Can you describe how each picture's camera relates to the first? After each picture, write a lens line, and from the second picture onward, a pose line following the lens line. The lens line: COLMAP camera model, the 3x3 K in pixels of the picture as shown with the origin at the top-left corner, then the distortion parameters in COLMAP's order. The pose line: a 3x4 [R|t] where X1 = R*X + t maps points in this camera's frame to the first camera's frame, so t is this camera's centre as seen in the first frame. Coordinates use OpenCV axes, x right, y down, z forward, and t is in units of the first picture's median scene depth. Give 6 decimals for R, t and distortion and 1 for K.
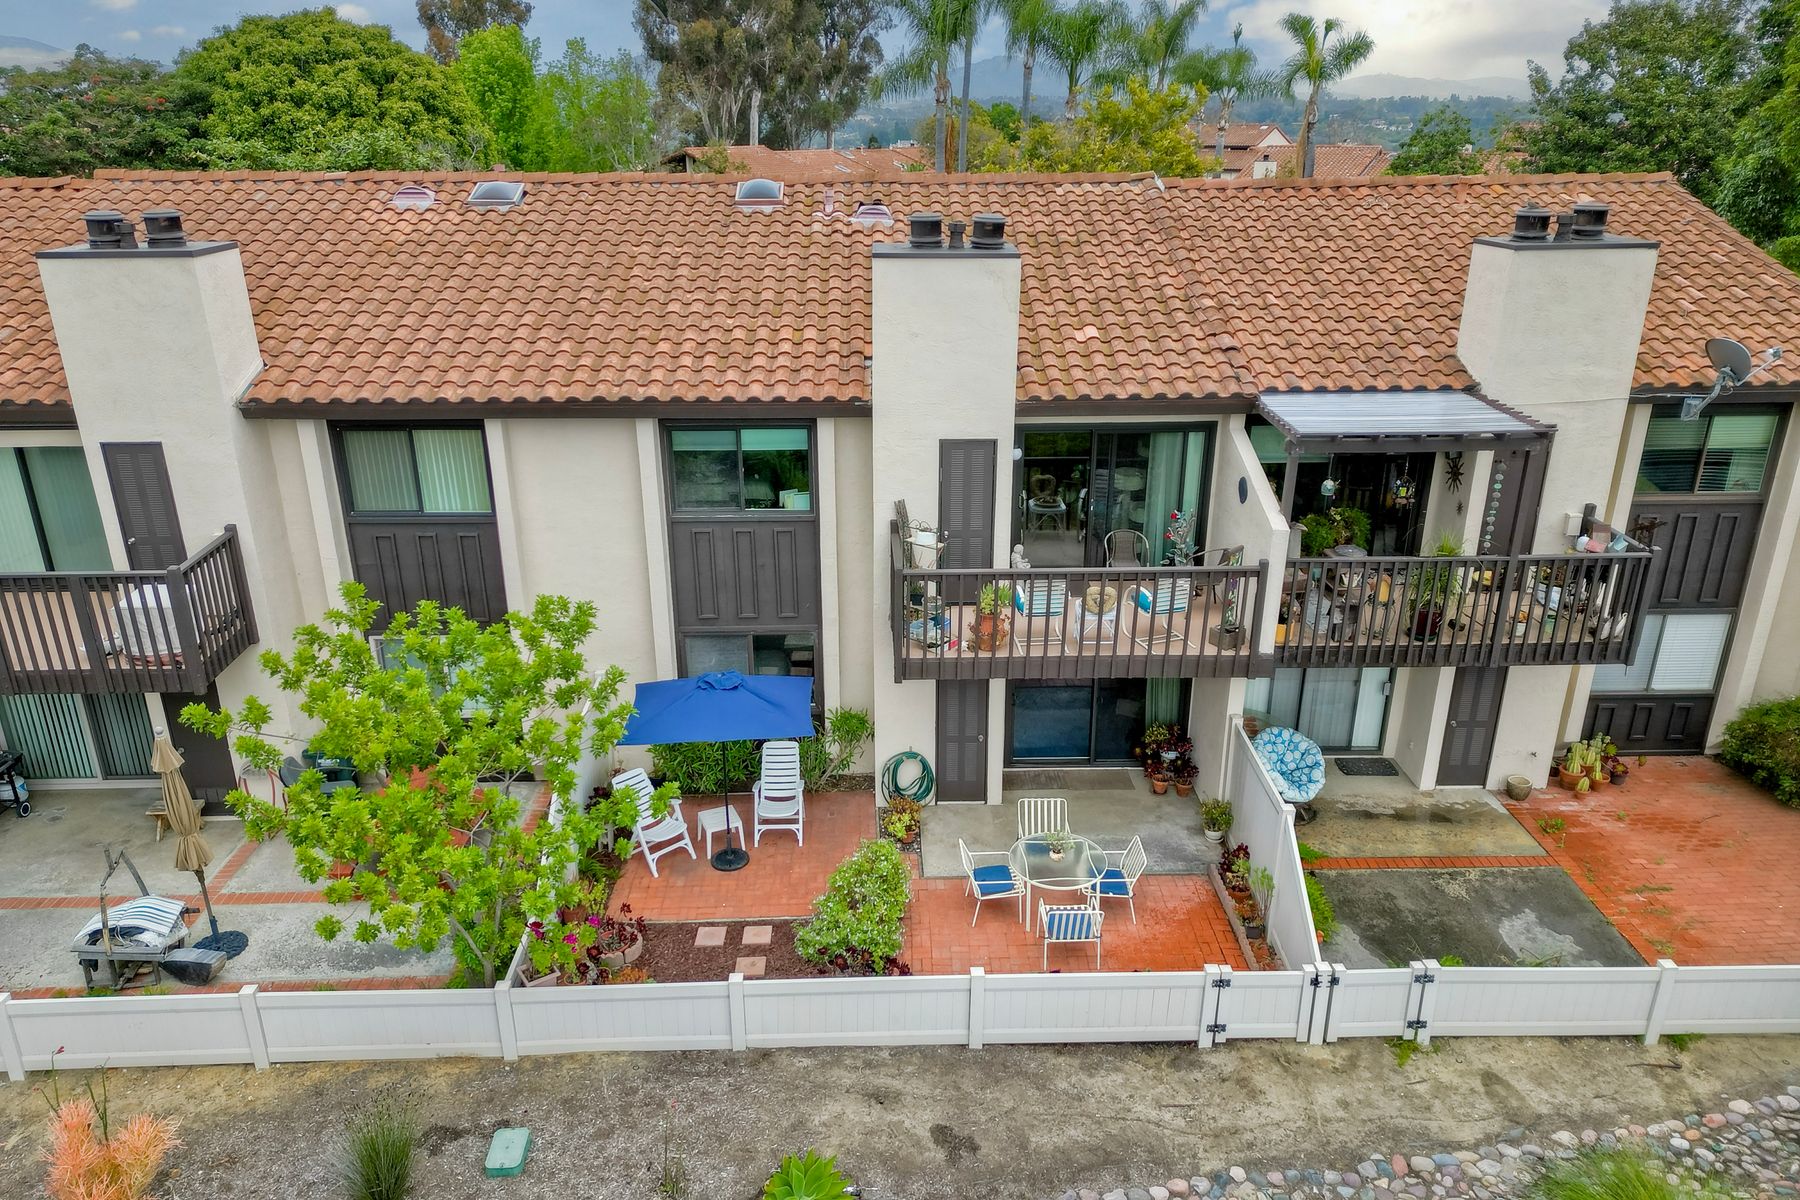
lens RADIAL K [[1275.0, 0, 903.6], [0, 1275.0, 560.9], [0, 0, 1]] dist [0.032937, -0.033442]
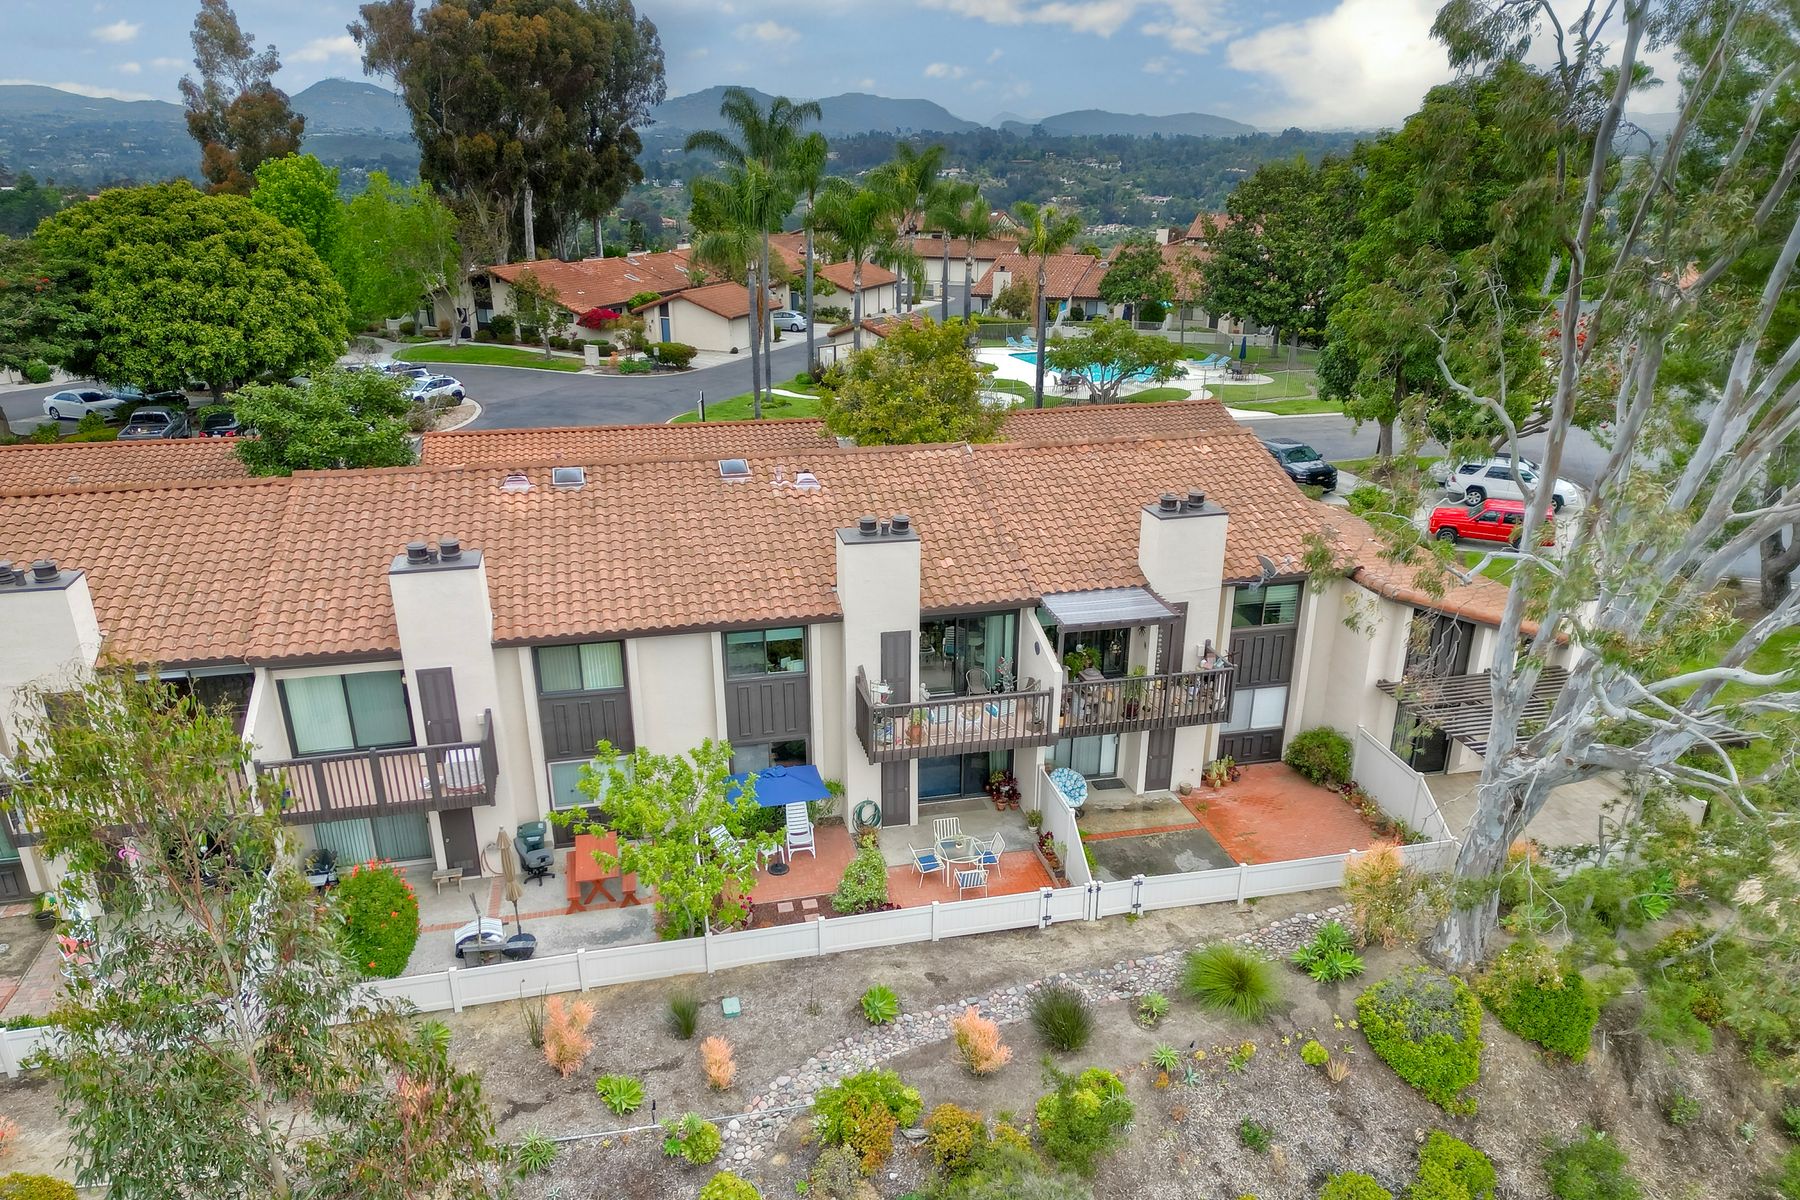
lens RADIAL K [[1231.2, 0, 900.0], [0, 1231.2, 600.0], [0, 0, 1]] dist [0.036329, -0.002600]
pose [[0.981637, -0.066011, 0.178972, -0.254310], [0.066699, 0.997771, 0.002179, -0.140053], [-0.178717, 0.009798, 0.983852, -0.758358]]
